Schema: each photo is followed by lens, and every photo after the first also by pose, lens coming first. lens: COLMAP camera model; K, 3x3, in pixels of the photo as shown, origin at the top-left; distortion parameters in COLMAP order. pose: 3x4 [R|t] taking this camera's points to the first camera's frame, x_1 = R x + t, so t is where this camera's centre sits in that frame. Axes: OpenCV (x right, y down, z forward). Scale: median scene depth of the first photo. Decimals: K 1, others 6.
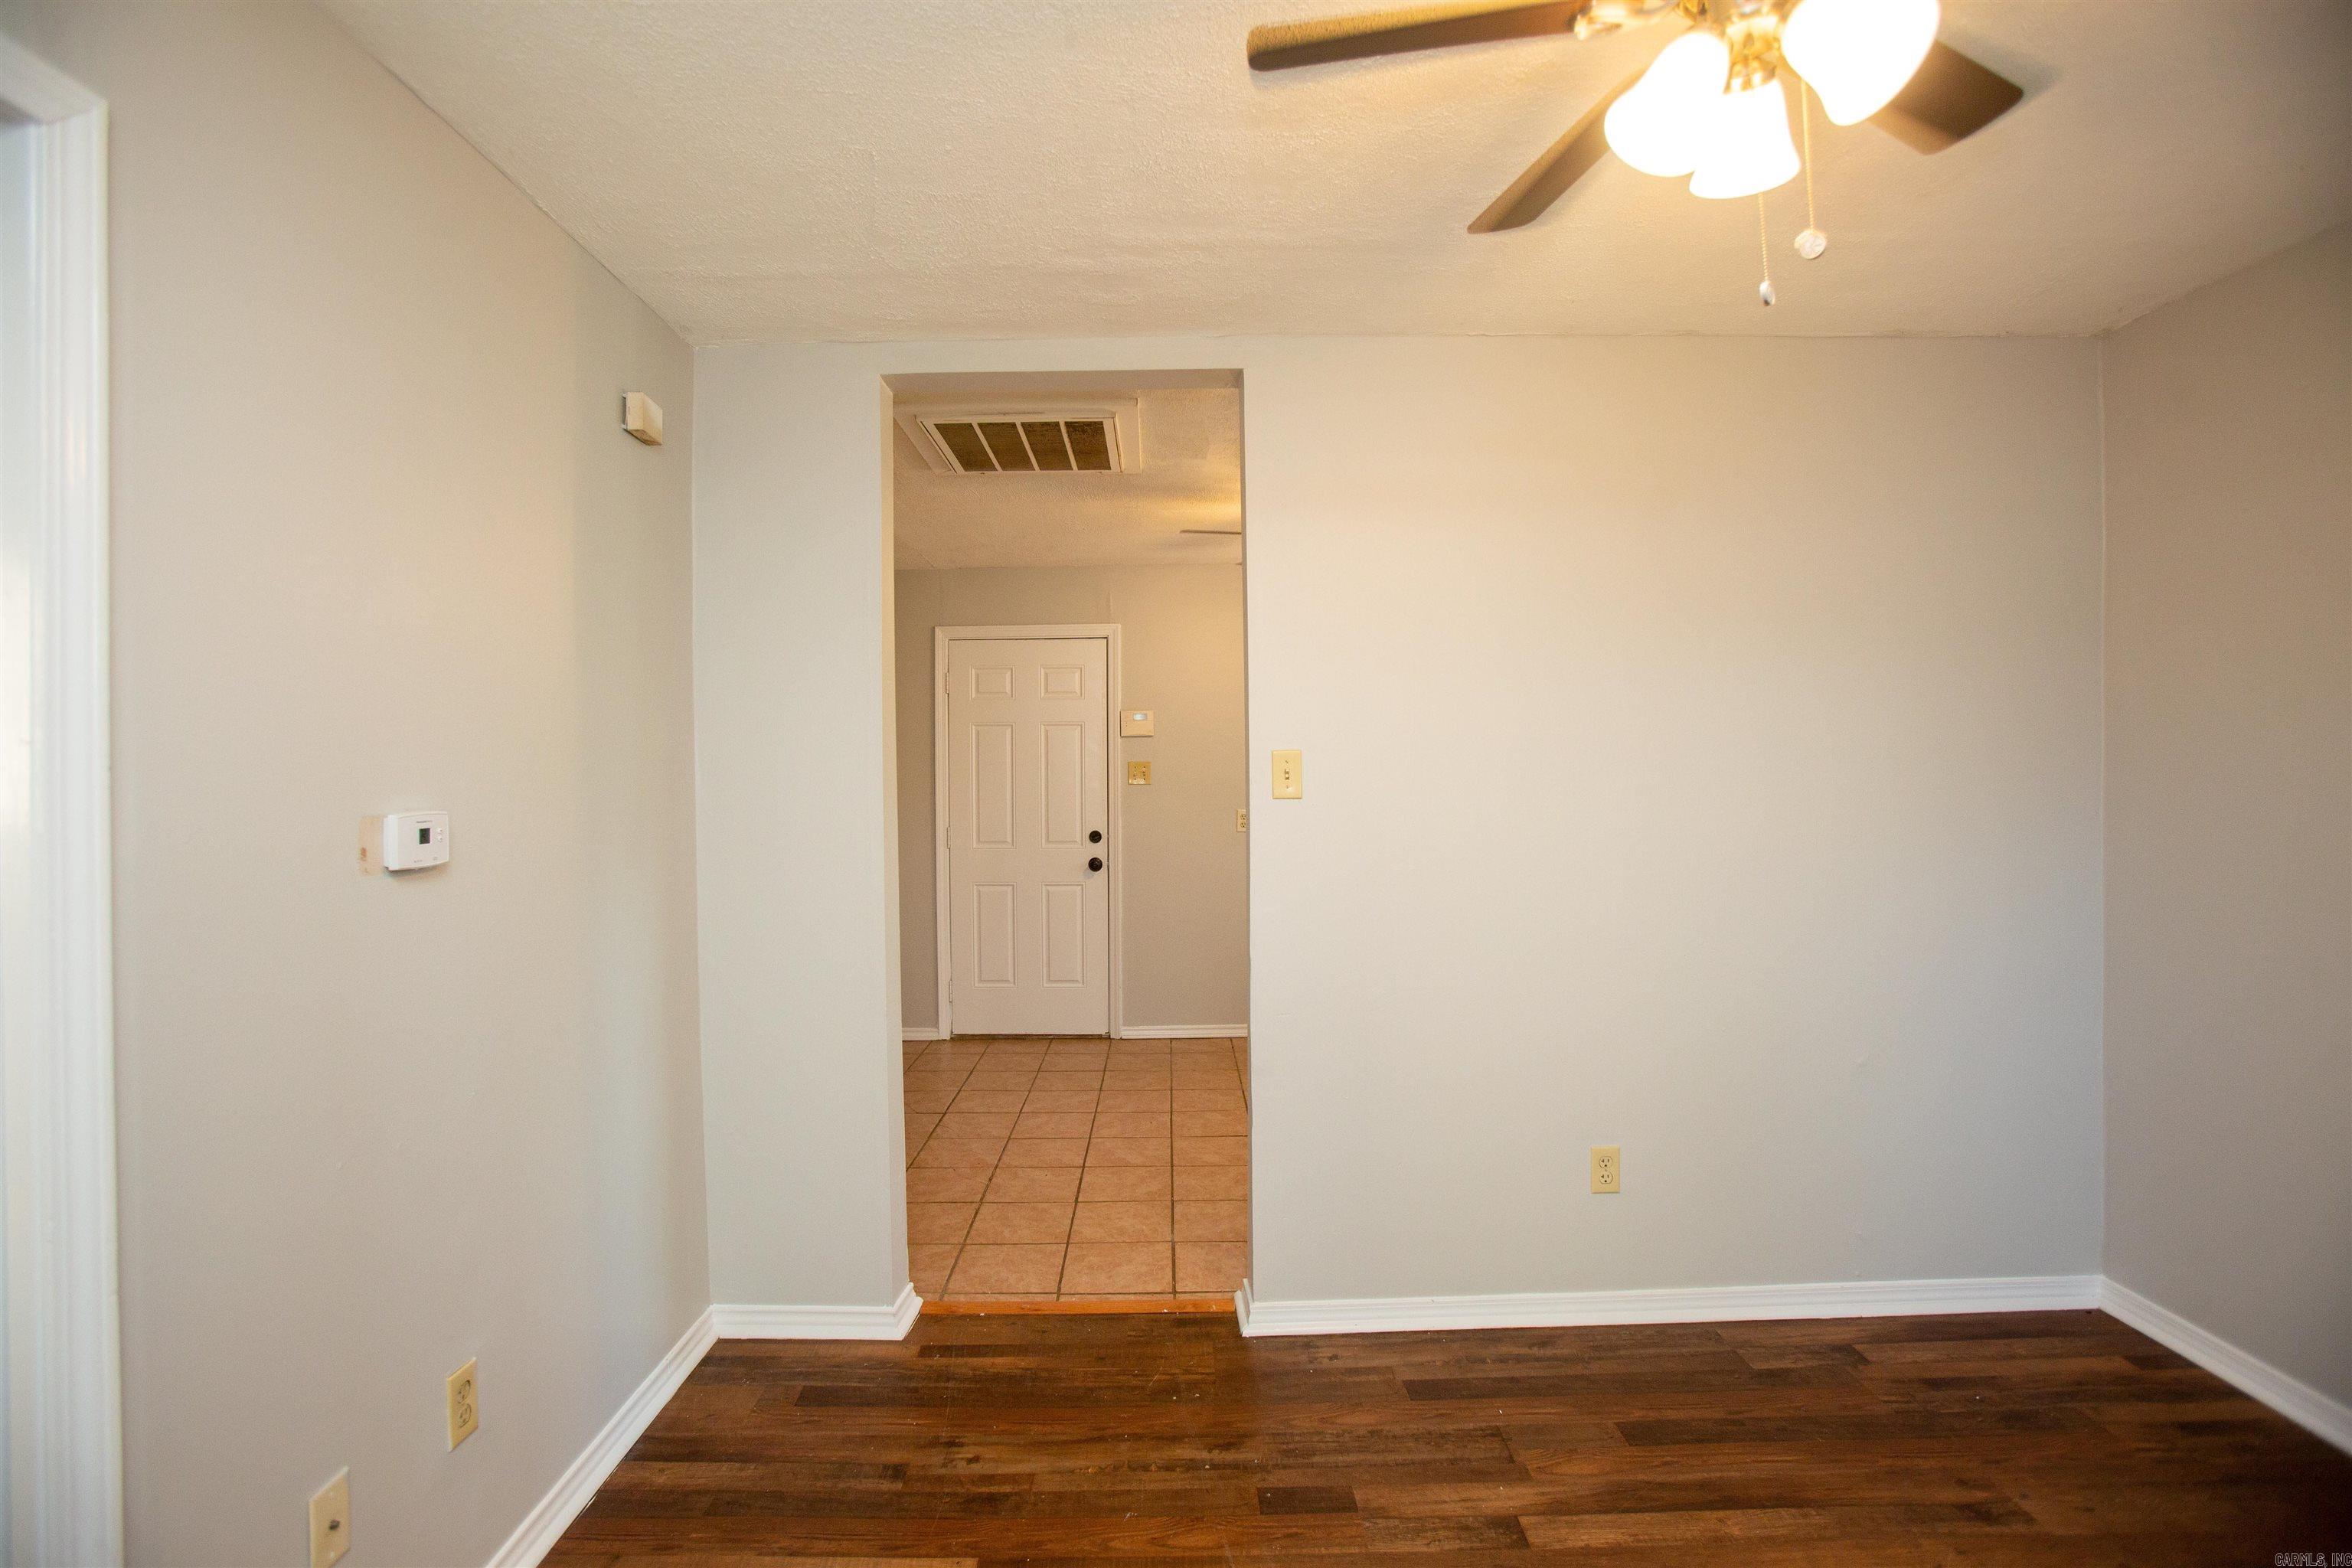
lens RADIAL K [[1095.5, 0, 1199.1], [0, 1095.5, 763.5], [0, 0, 1]] dist [-0.048419, 0.020742]
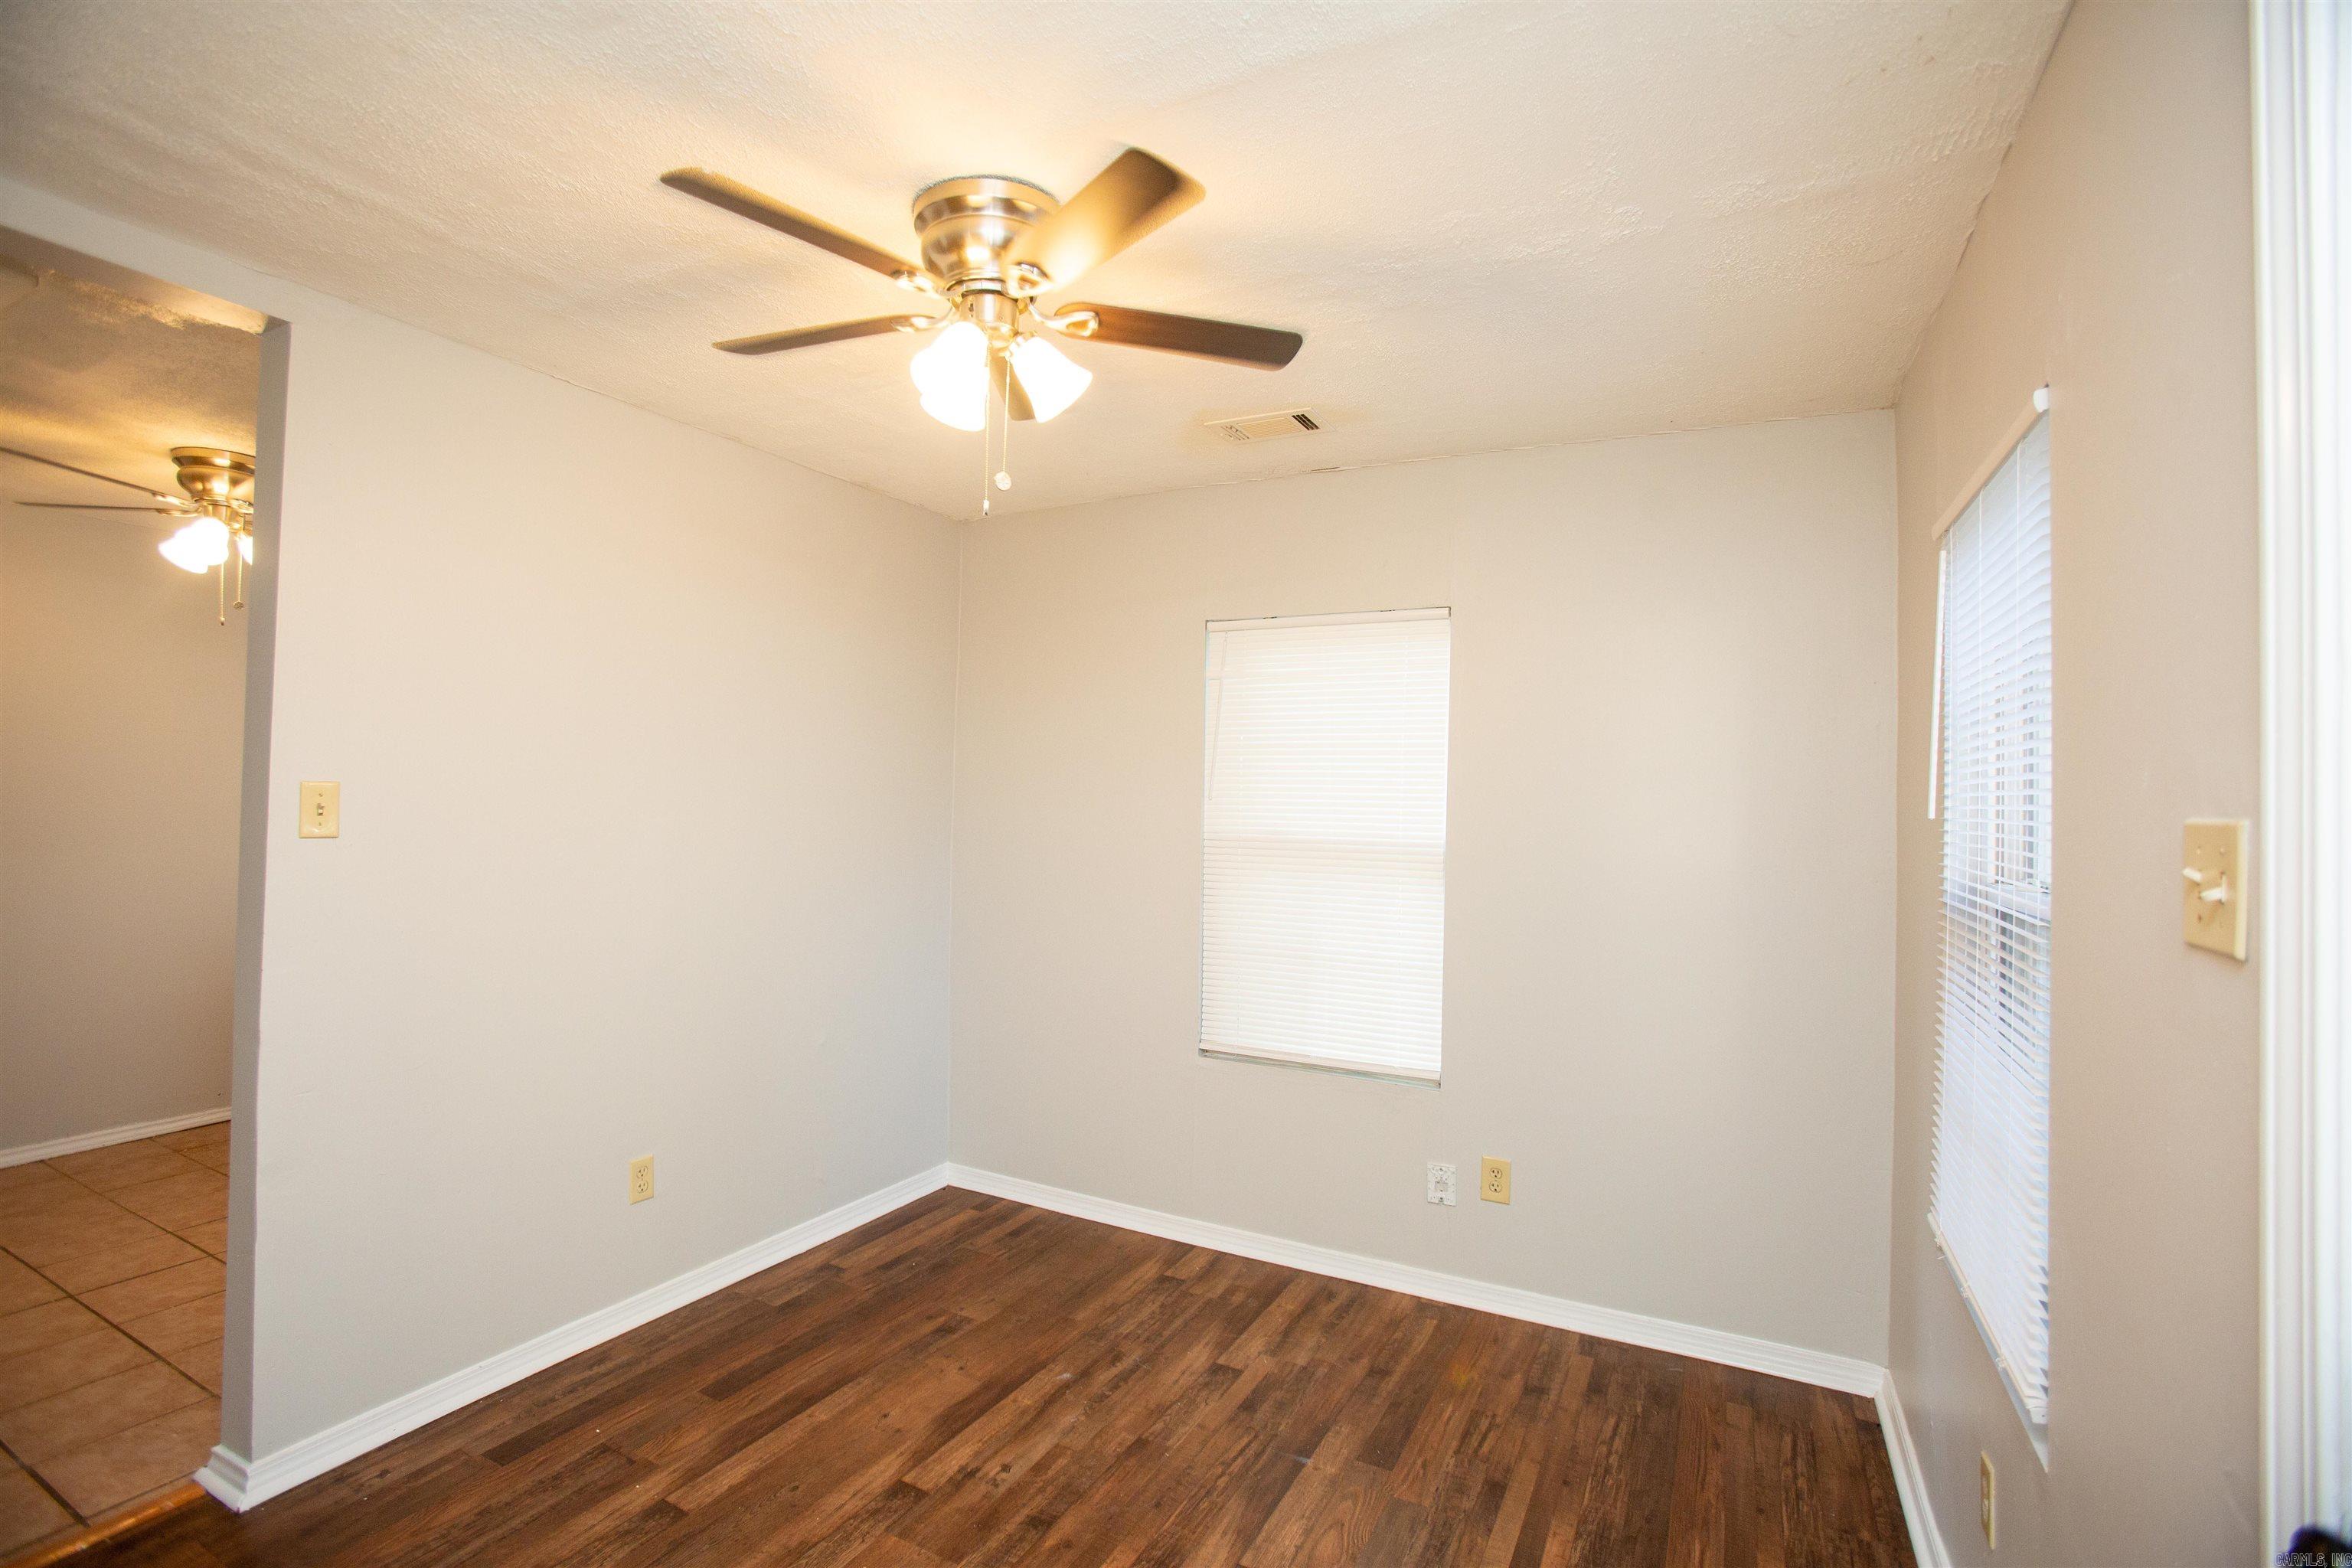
lens RADIAL K [[1040.1, 0, 1186.0], [0, 1040.1, 755.5], [0, 0, 1]] dist [-0.033140, 0.009775]
pose [[0.479986, 0.067285, 0.874692, -0.342358], [-0.031654, 0.997733, -0.059380, -0.007317], [-0.876705, 0.000814, 0.481028, 0.028459]]
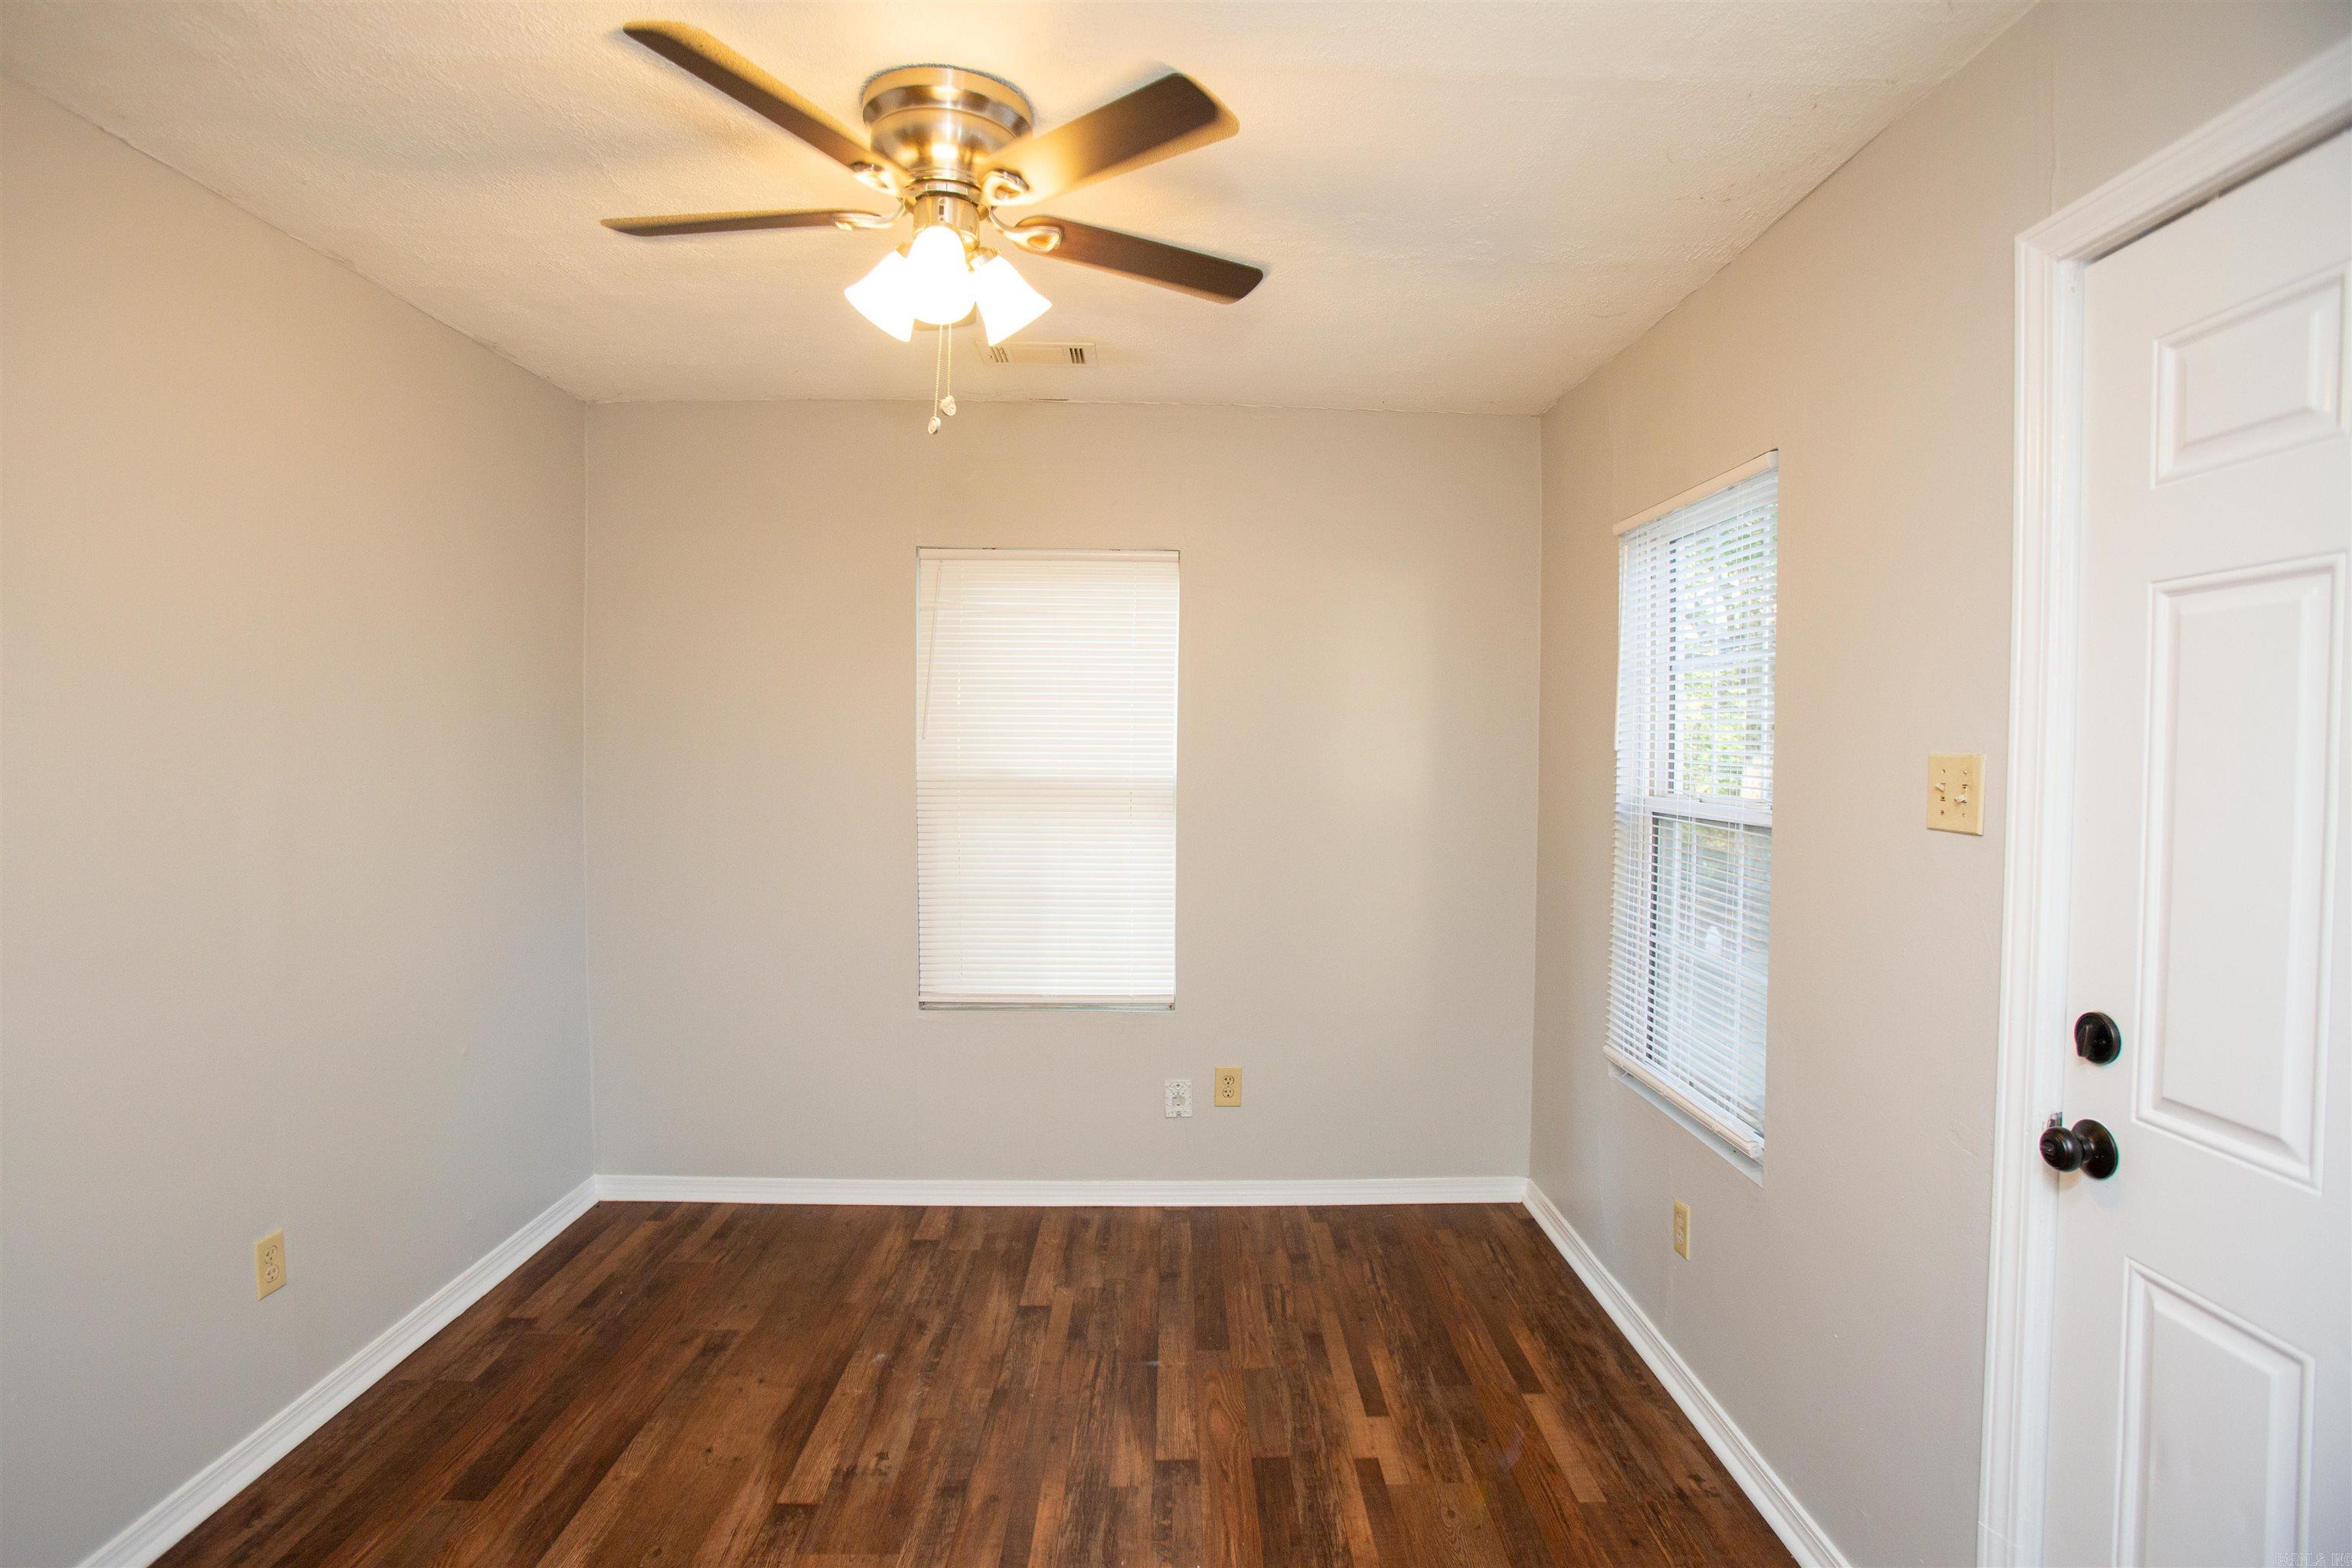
lens RADIAL K [[1095.5, 0, 1218.1], [0, 1095.5, 761.7], [0, 0, 1]] dist [-0.048419, 0.020742]
pose [[-0.007728, 0.003397, 0.999964, -0.486584], [-0.014260, 0.999892, -0.003507, -0.004138], [-0.999868, -0.014287, -0.007678, 0.358638]]
